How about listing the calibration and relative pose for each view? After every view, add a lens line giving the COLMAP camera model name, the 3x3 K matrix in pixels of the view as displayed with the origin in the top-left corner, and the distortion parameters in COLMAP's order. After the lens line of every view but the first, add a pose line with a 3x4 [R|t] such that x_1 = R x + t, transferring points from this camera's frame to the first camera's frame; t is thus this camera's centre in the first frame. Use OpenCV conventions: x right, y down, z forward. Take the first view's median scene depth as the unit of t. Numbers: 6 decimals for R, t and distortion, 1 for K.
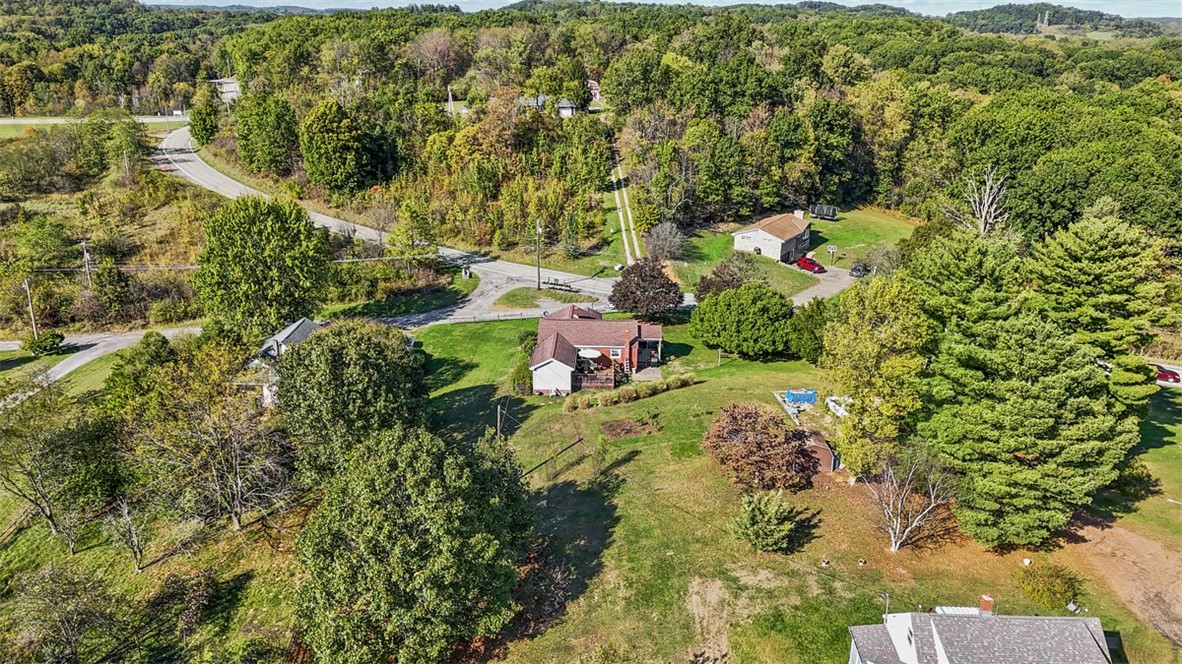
lens RADIAL K [[857.8, 0, 591.0], [0, 857.8, 332.0], [0, 0, 1]] dist [0.063392, -0.055804]
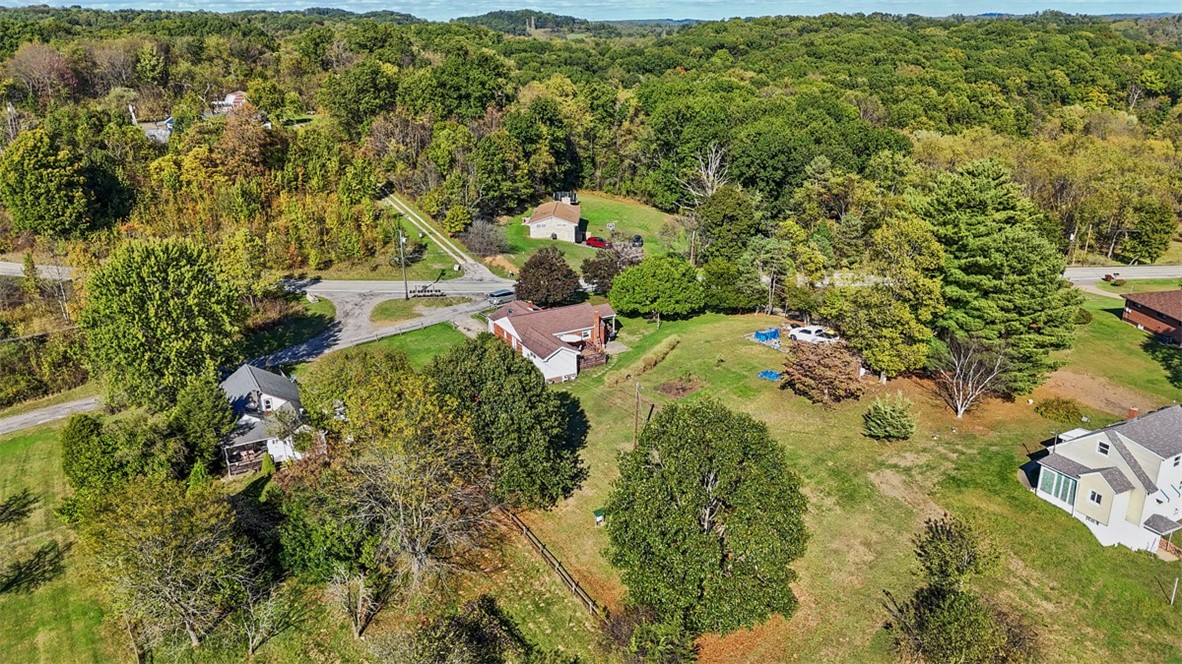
lens RADIAL K [[823.8, 0, 591.0], [0, 823.8, 332.0], [0, 0, 1]] dist [0.077751, -0.068717]
pose [[0.876373, -0.187129, 0.443793, -0.225992], [0.184603, 0.981574, 0.049346, -0.015082], [-0.444850, 0.038680, 0.894770, 0.030932]]
